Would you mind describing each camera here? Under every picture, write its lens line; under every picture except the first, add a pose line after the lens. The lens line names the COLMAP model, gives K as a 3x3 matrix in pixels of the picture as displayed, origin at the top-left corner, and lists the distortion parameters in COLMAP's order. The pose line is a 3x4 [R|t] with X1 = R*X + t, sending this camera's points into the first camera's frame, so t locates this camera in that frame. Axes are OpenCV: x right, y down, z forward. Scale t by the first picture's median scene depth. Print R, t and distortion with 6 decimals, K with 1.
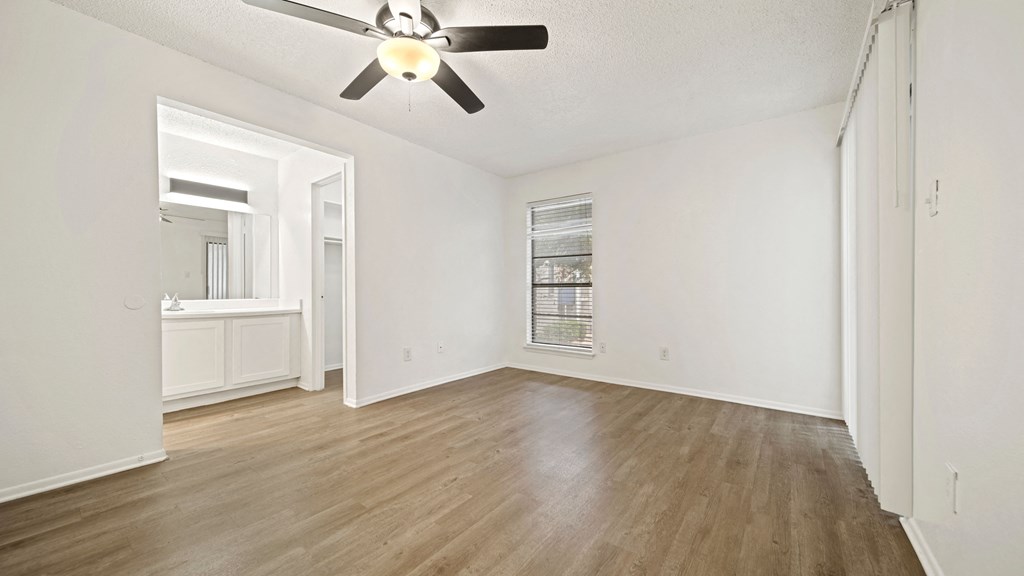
lens RADIAL K [[365.2, 0, 509.2], [0, 365.2, 287.7], [0, 0, 1]] dist [0.000251, -0.000201]
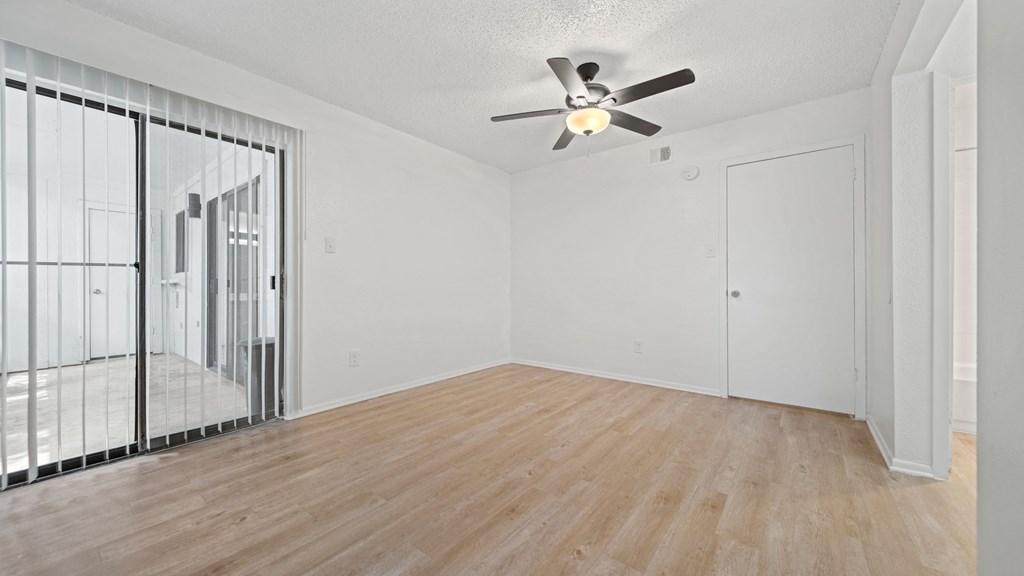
lens RADIAL K [[365.2, 0, 514.3], [0, 365.2, 286.0], [0, 0, 1]] dist [0.000251, -0.000201]
pose [[-0.999979, 0.000376, 0.006411, 0.000471], [0.000320, 0.999962, -0.008663, 0.016969], [-0.006414, -0.008661, -0.999942, 1.870648]]
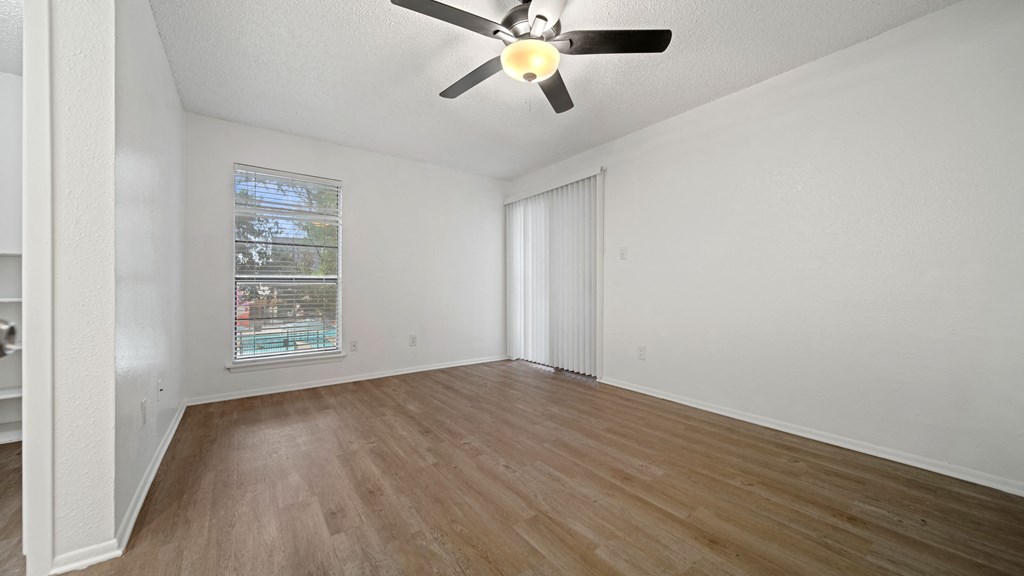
lens RADIAL K [[365.2, 0, 510.9], [0, 365.2, 286.0], [0, 0, 1]] dist [0.000251, -0.000201]
pose [[0.278462, 0.001493, 0.960446, -0.985989], [-0.006879, 0.999976, 0.000440, 0.006448], [-0.960423, -0.006730, 0.278465, 0.599927]]
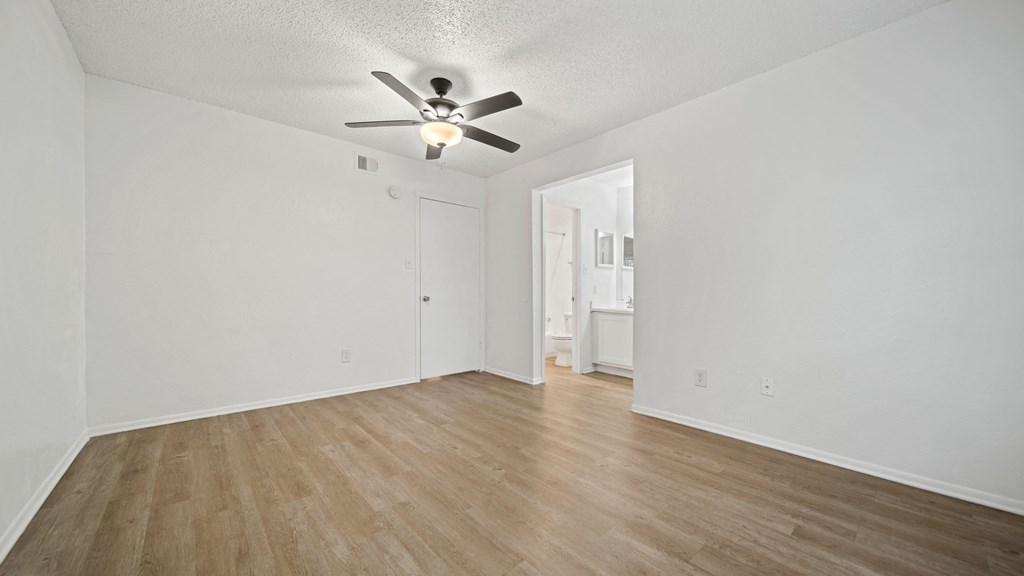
lens RADIAL K [[365.2, 0, 512.1], [0, 365.2, 292.3], [0, 0, 1]] dist [0.000251, -0.000201]
pose [[-0.193190, -0.004673, -0.981150, 0.860010], [0.002305, 0.999984, -0.005216, 0.013672], [0.981159, -0.003269, -0.193176, 1.216552]]
